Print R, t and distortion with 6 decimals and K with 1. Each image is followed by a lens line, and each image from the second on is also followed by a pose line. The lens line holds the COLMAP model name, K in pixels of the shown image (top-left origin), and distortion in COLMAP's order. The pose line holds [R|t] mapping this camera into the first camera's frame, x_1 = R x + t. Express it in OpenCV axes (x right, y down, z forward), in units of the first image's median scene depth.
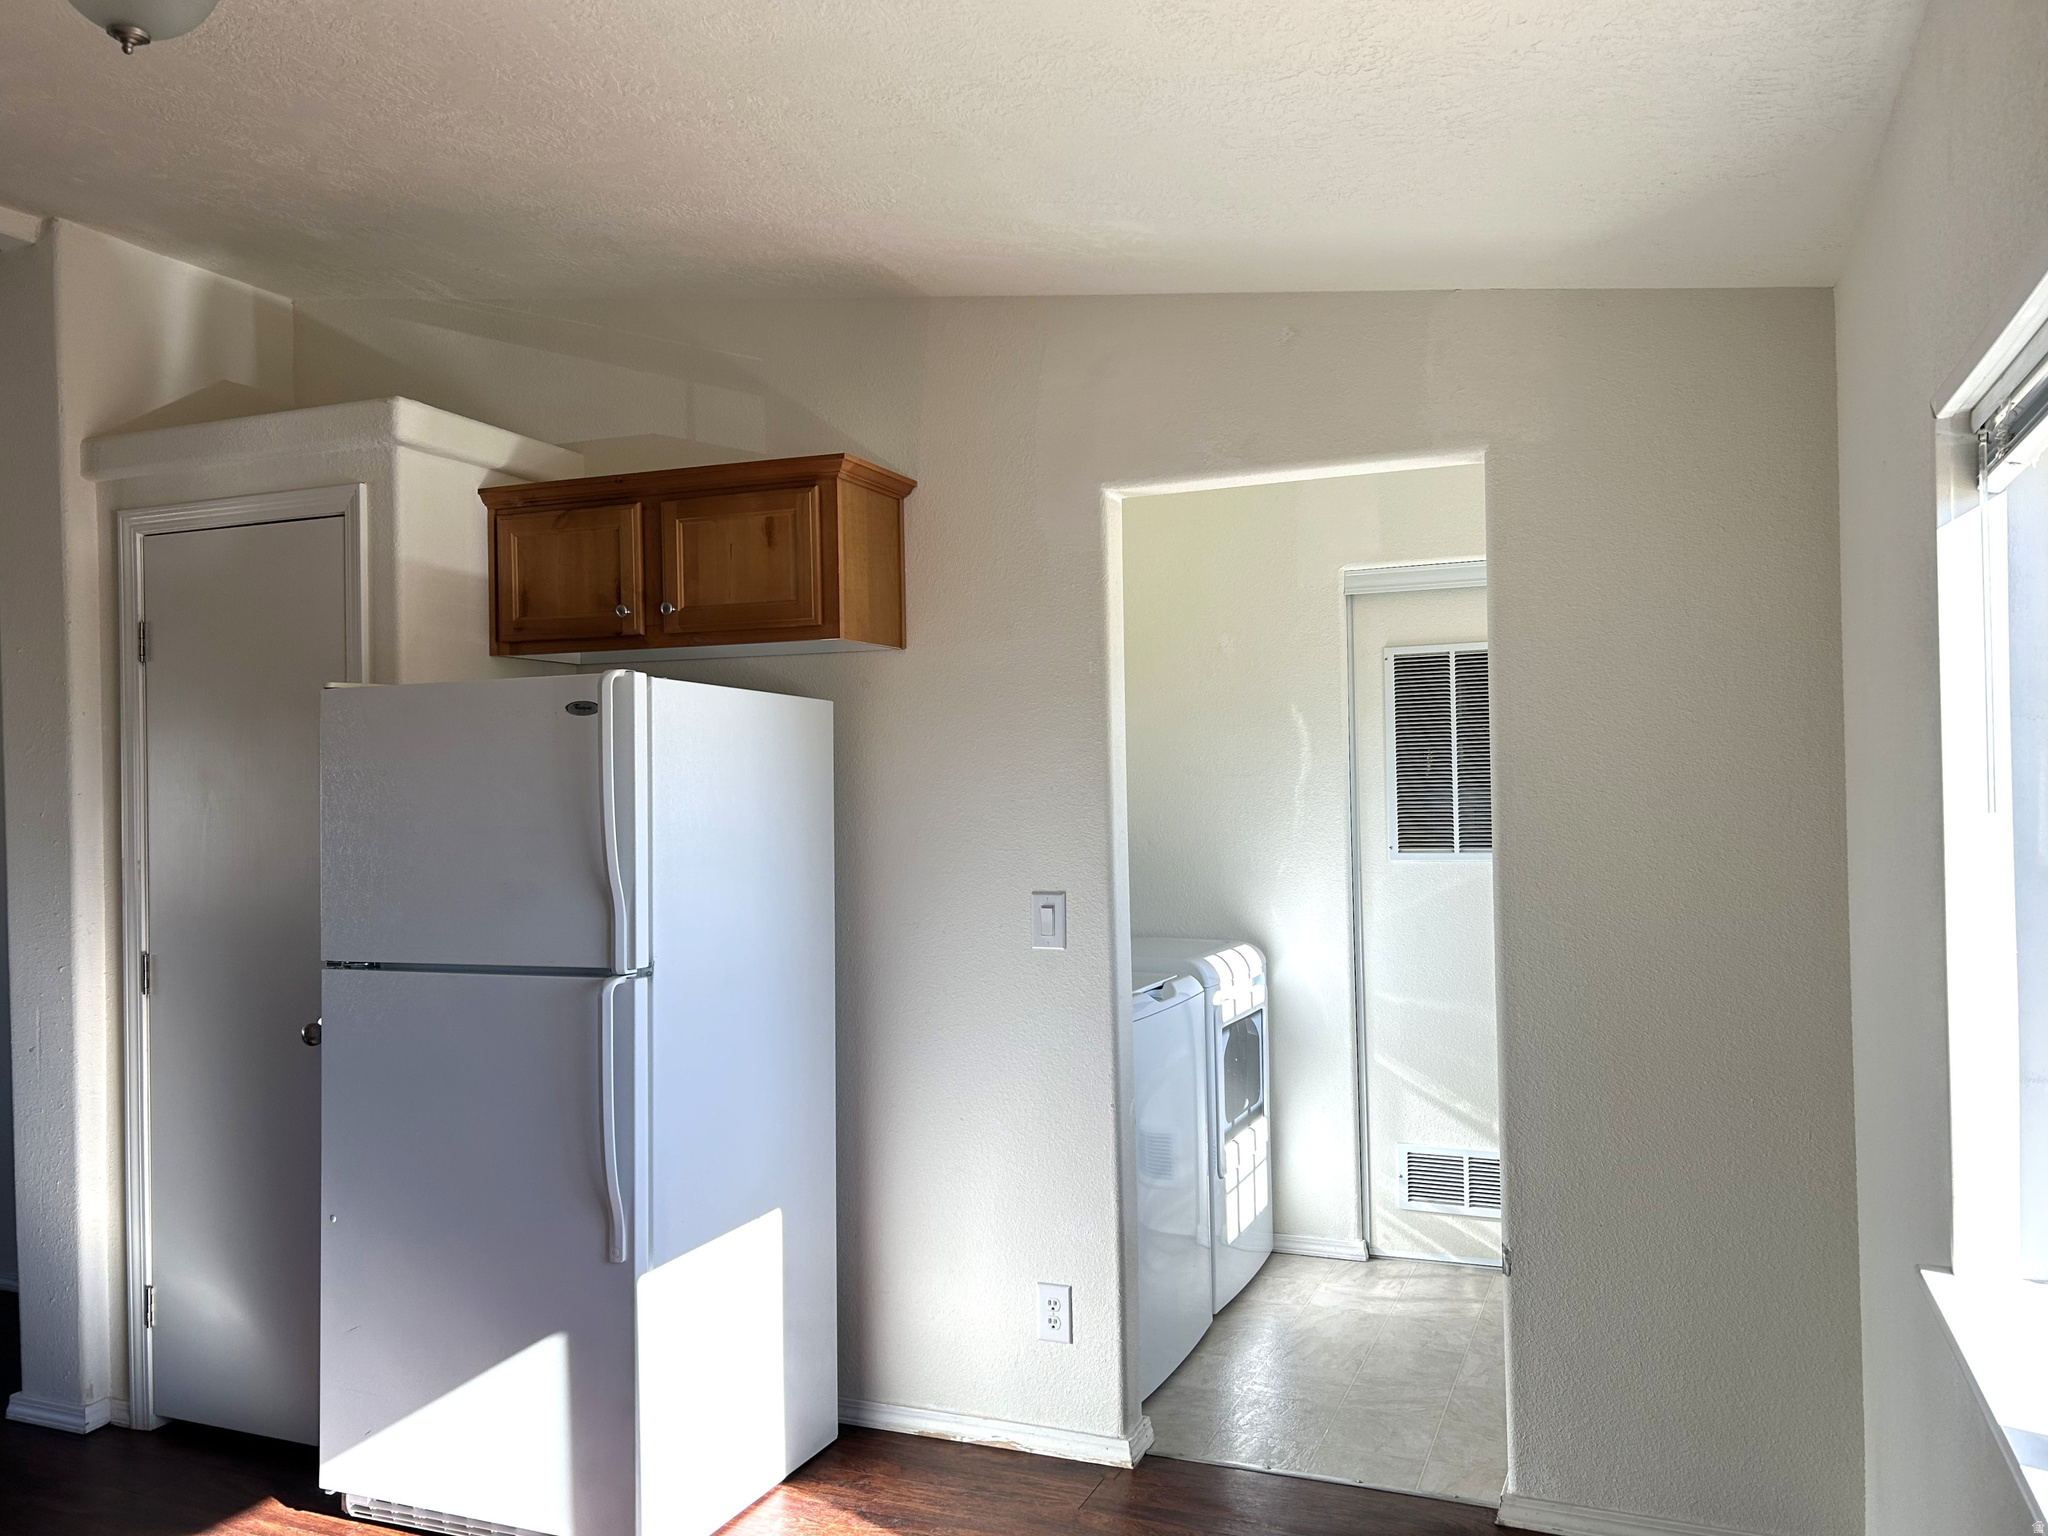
lens RADIAL K [[1550.8, 0, 1029.6], [0, 1550.8, 779.4], [0, 0, 1]] dist [0.045153, -0.049634]
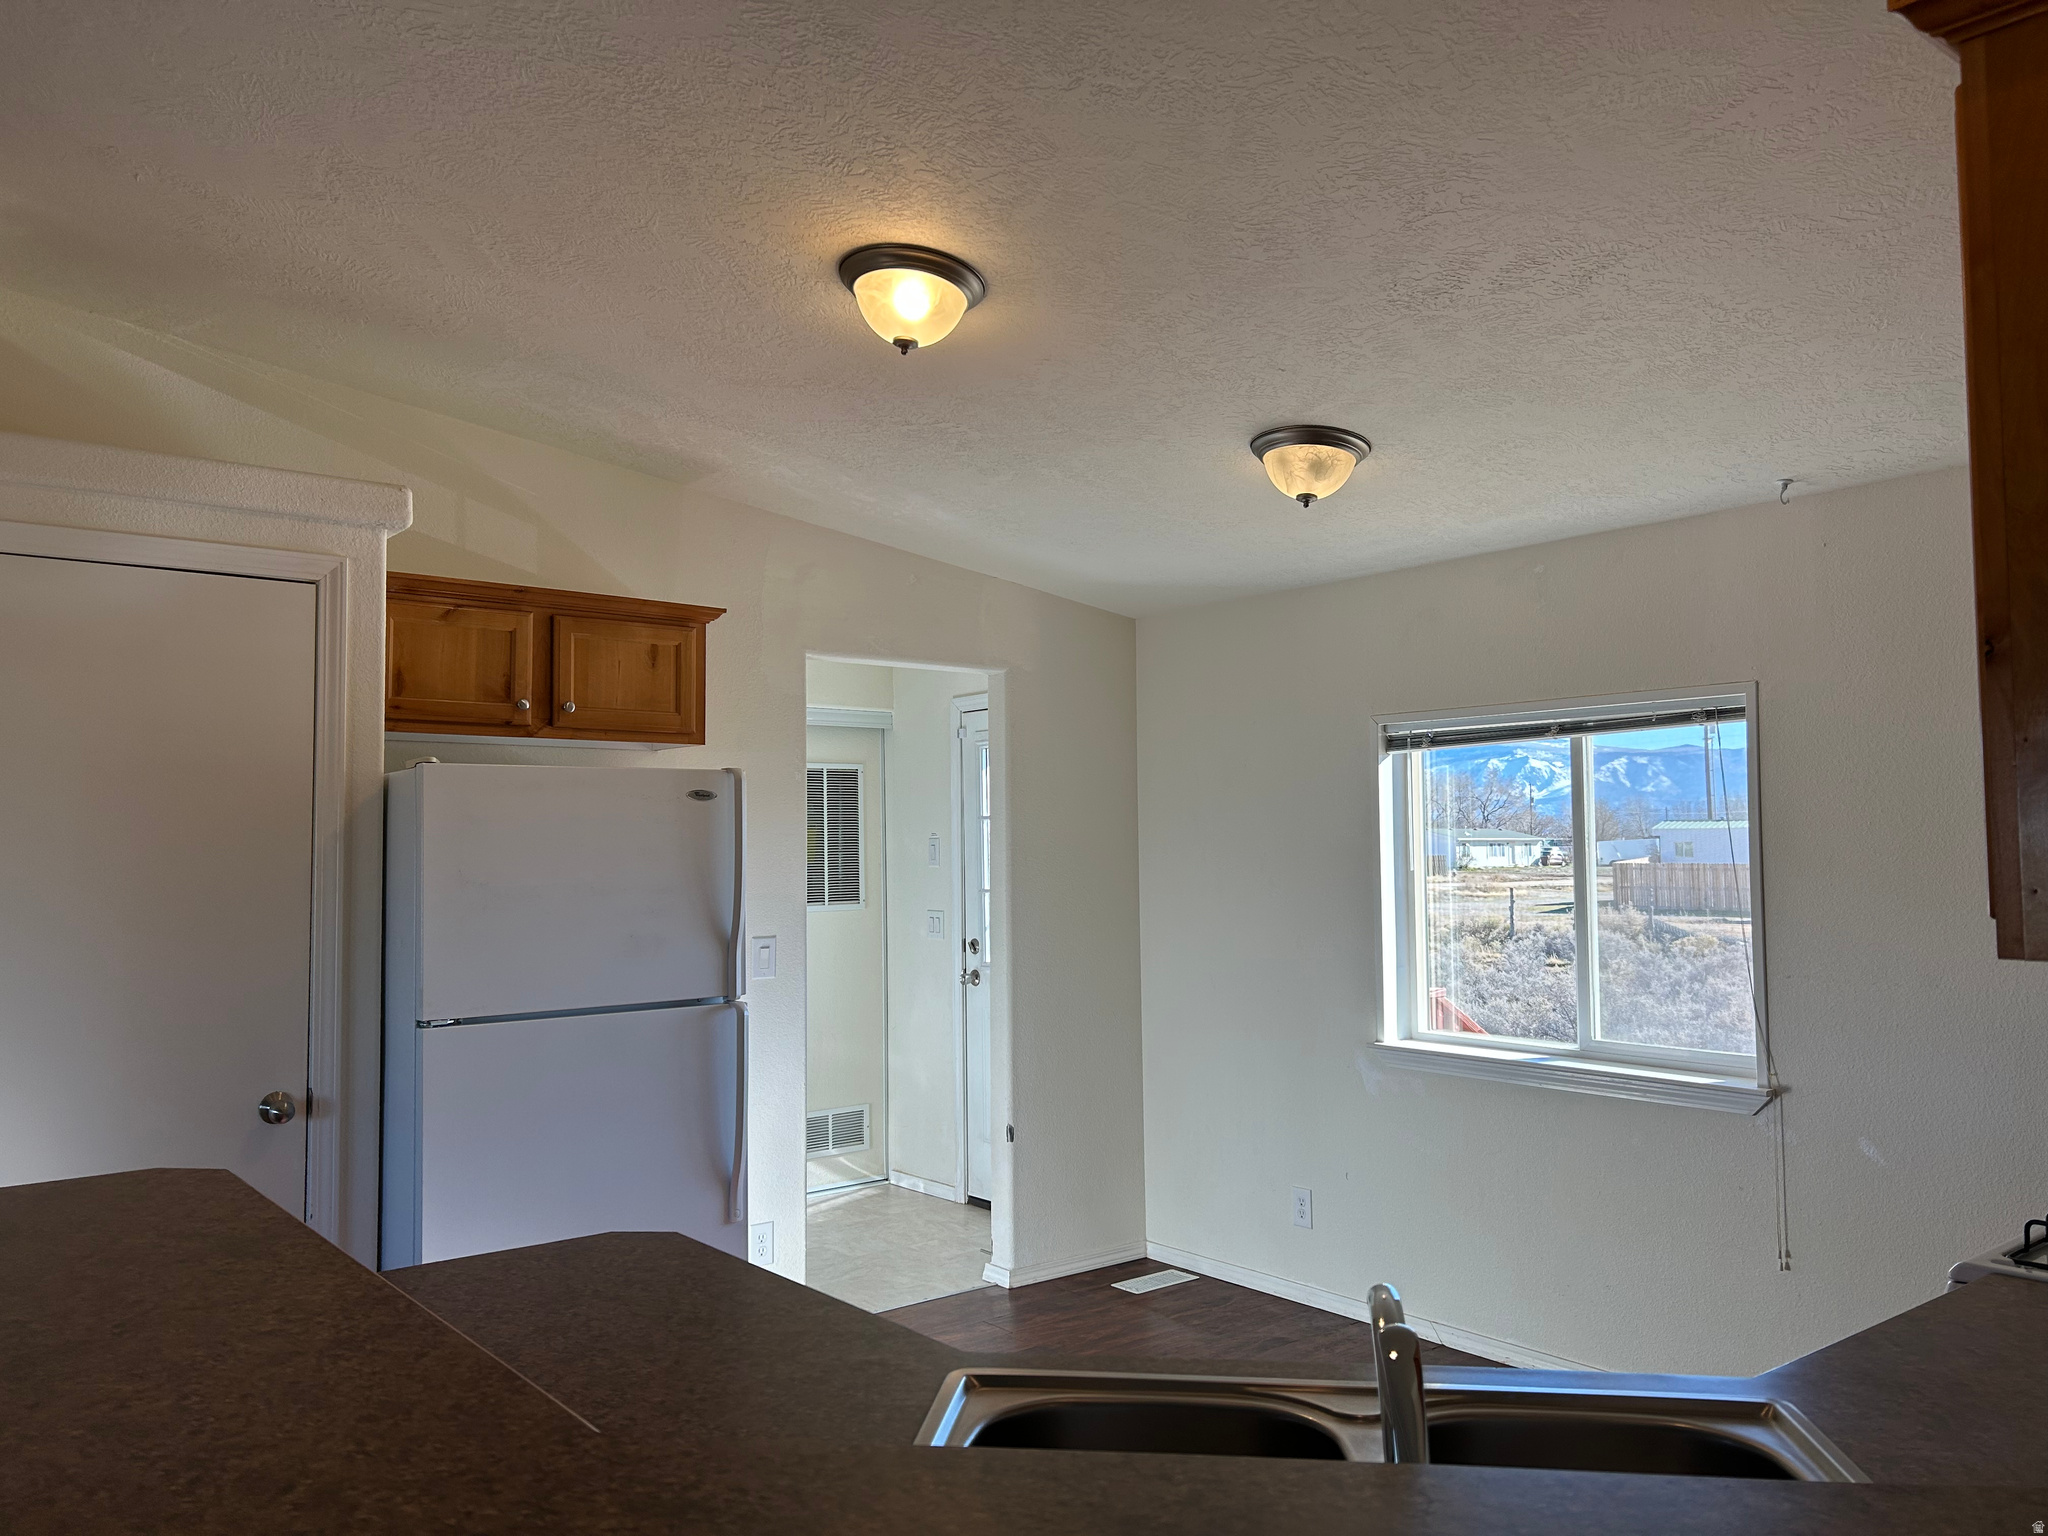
lens RADIAL K [[1527.3, 0, 1024.0], [0, 1527.3, 768.0], [0, 0, 1]] dist [0.081092, -0.146960]
pose [[0.488240, 0.058253, 0.870763, -1.073055], [-0.003733, 0.997900, -0.064665, 0.010966], [-0.872701, 0.028321, 0.487432, 0.127033]]
